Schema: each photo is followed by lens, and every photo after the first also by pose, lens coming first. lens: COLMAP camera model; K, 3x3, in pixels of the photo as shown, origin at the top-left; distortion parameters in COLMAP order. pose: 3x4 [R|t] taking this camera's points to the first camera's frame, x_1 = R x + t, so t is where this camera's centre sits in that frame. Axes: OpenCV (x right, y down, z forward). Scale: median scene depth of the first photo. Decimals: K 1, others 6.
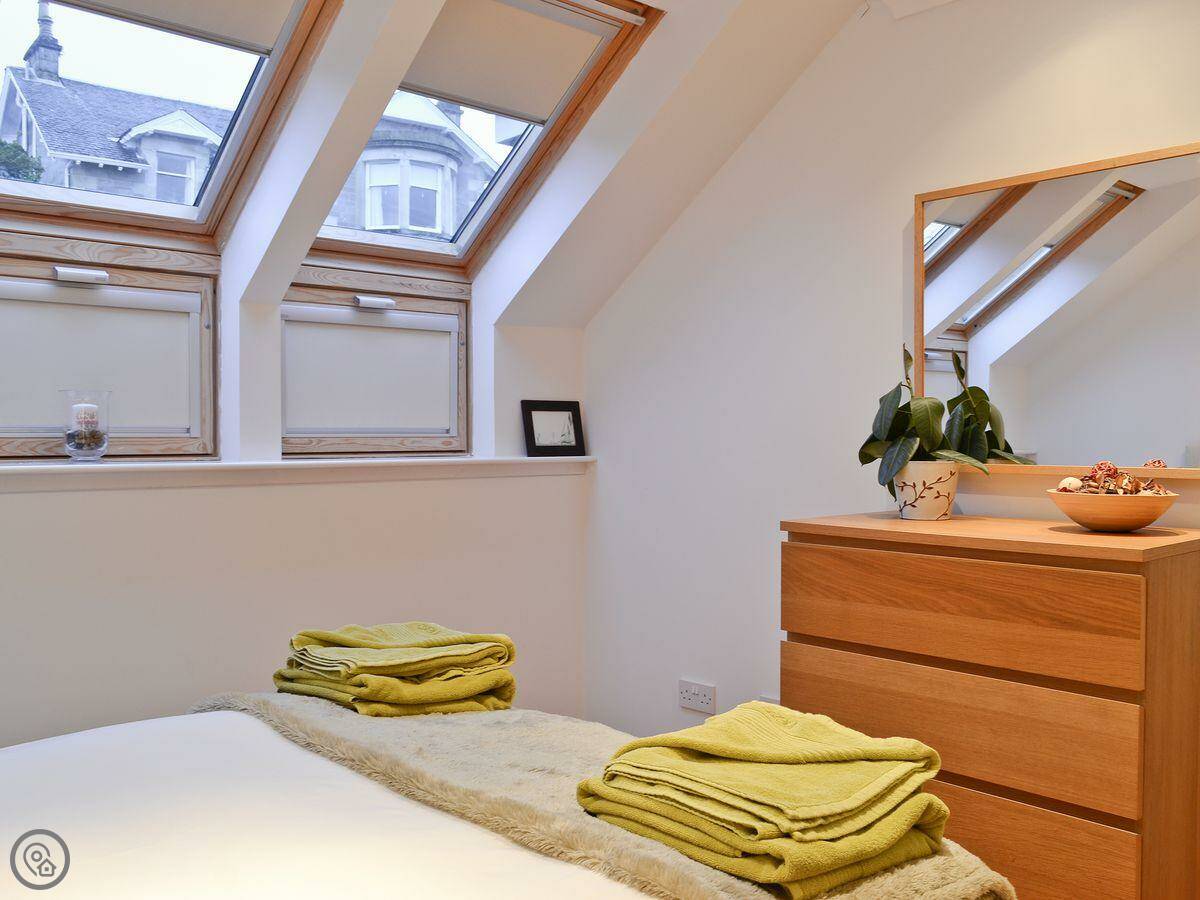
lens RADIAL K [[1105.5, 0, 600.0], [0, 1105.5, 450.0], [0, 0, 1]] dist [-0.043194, -0.000379]
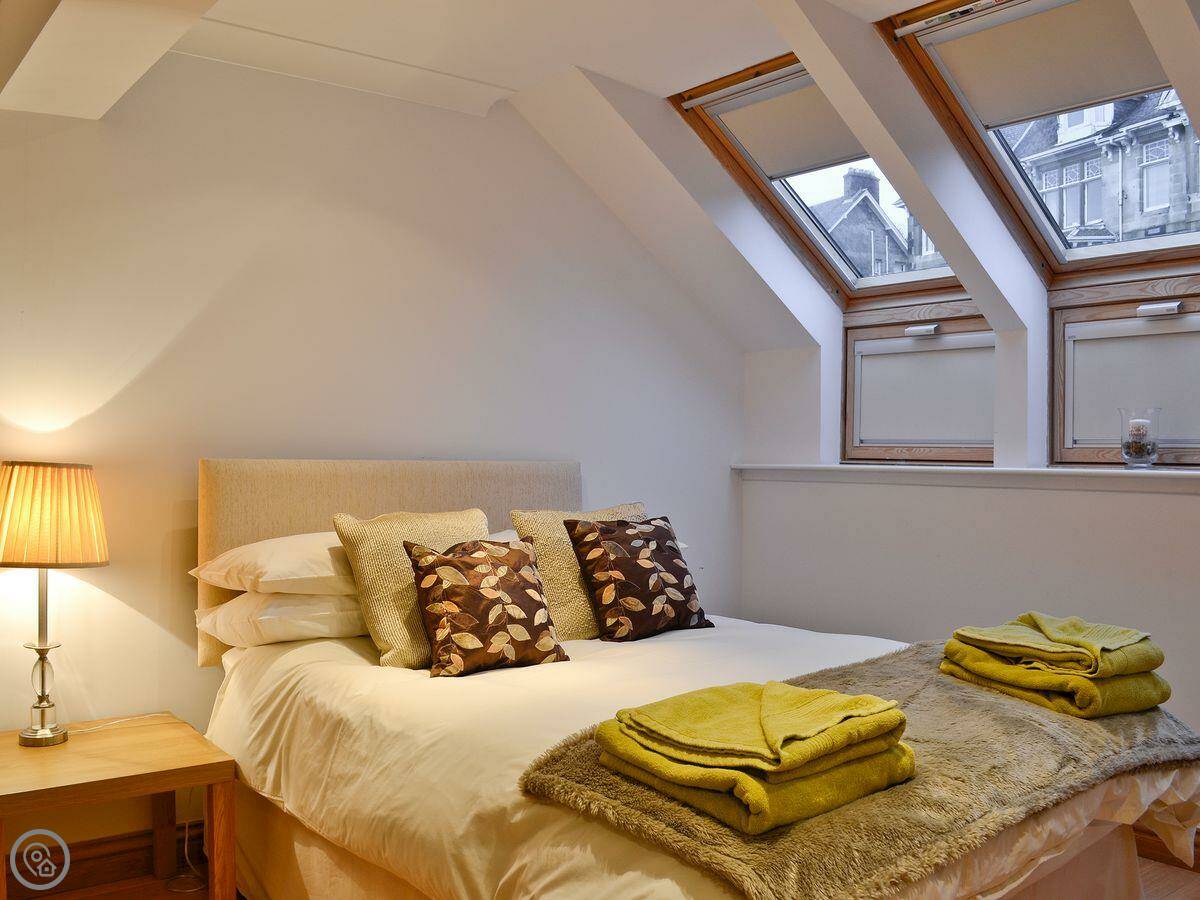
lens RADIAL K [[1105.5, 0, 600.0], [0, 1105.5, 450.0], [0, 0, 1]] dist [-0.043194, -0.000379]
pose [[-0.078943, 0.004609, -0.996868, 0.976636], [-0.012691, 0.999904, 0.005628, -0.010404], [0.996798, 0.013096, -0.078877, 0.653351]]
